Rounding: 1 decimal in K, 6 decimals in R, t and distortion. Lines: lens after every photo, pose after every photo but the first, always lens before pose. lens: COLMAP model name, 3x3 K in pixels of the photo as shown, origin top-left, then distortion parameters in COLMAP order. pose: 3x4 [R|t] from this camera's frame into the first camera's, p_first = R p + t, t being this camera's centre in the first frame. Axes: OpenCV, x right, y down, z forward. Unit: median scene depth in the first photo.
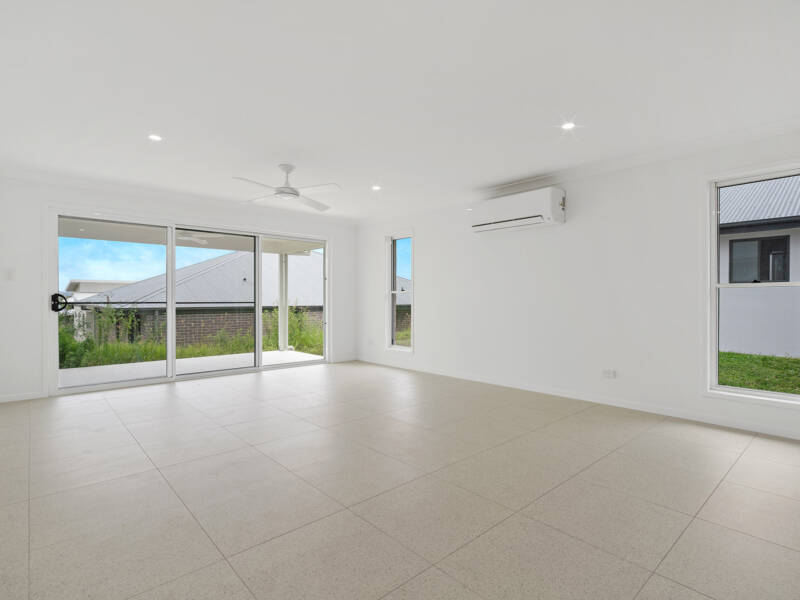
lens RADIAL K [[403.5, 0, 400.0], [0, 403.5, 300.0], [0, 0, 1]] dist [0.002209, 0.001719]
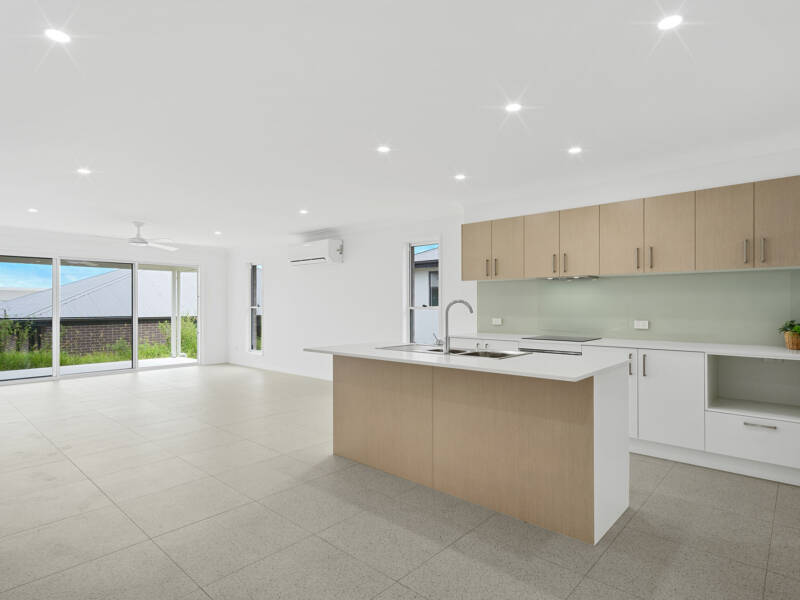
lens RADIAL K [[430.2, 0, 400.0], [0, 430.2, 300.0], [0, 0, 1]] dist [0.003944, 0.000175]
pose [[0.994288, -0.000444, 0.106733, 0.309710], [0.002115, 0.999877, -0.015543, -0.020924], [-0.106713, 0.015680, 0.994166, -0.396203]]
